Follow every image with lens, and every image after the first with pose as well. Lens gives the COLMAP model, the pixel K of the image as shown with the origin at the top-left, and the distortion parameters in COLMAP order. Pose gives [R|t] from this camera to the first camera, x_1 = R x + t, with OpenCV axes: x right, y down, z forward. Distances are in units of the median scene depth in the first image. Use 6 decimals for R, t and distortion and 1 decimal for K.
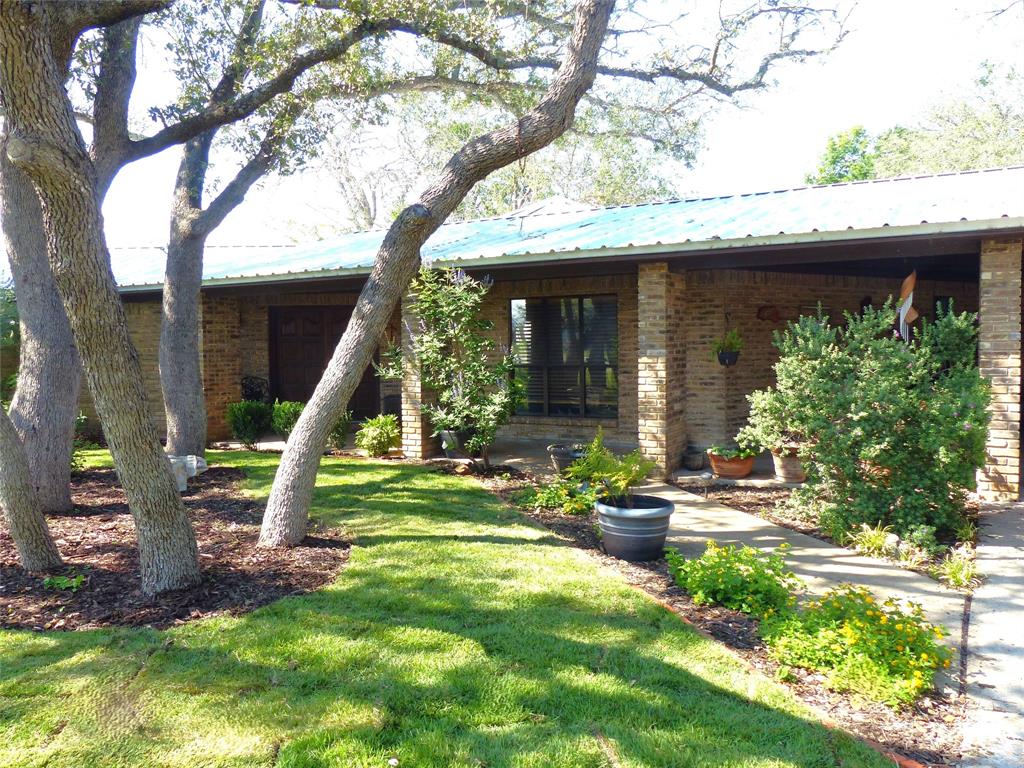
lens RADIAL K [[911.8, 0, 504.9], [0, 911.8, 384.6], [0, 0, 1]] dist [0.020808, 0.009772]
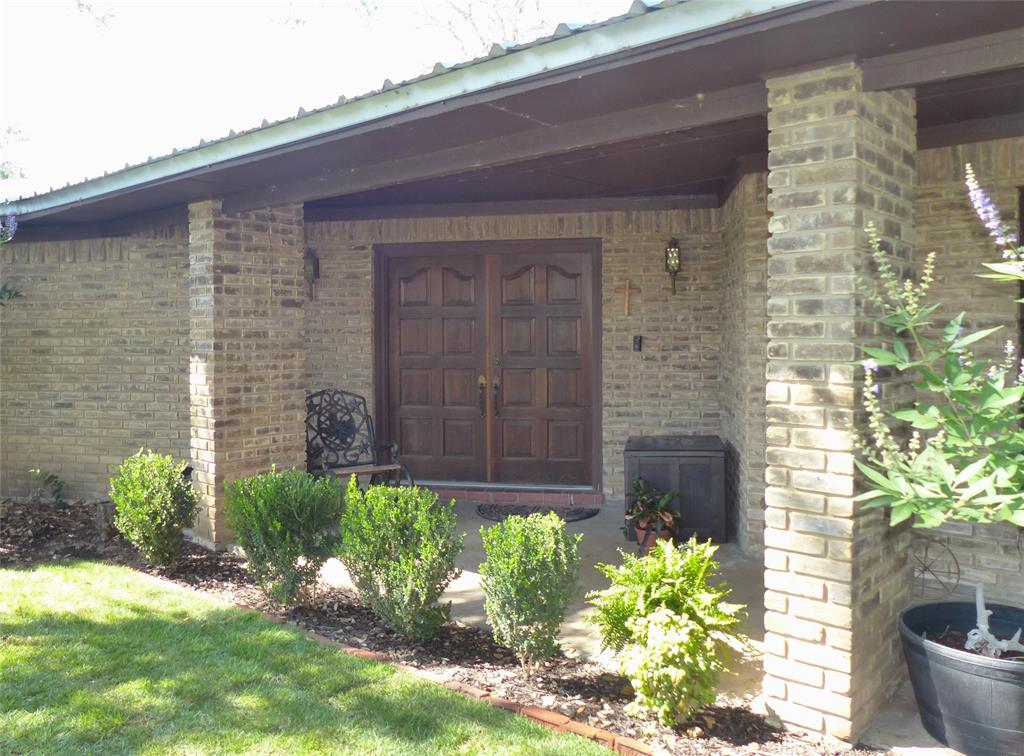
lens RADIAL K [[911.8, 0, 513.0], [0, 911.8, 376.5], [0, 0, 1]] dist [0.020808, 0.009772]
pose [[0.988121, 0.014412, -0.153002, -0.121097], [-0.013588, 0.999887, 0.006430, -0.021410], [0.153078, -0.004275, 0.988205, 0.585696]]
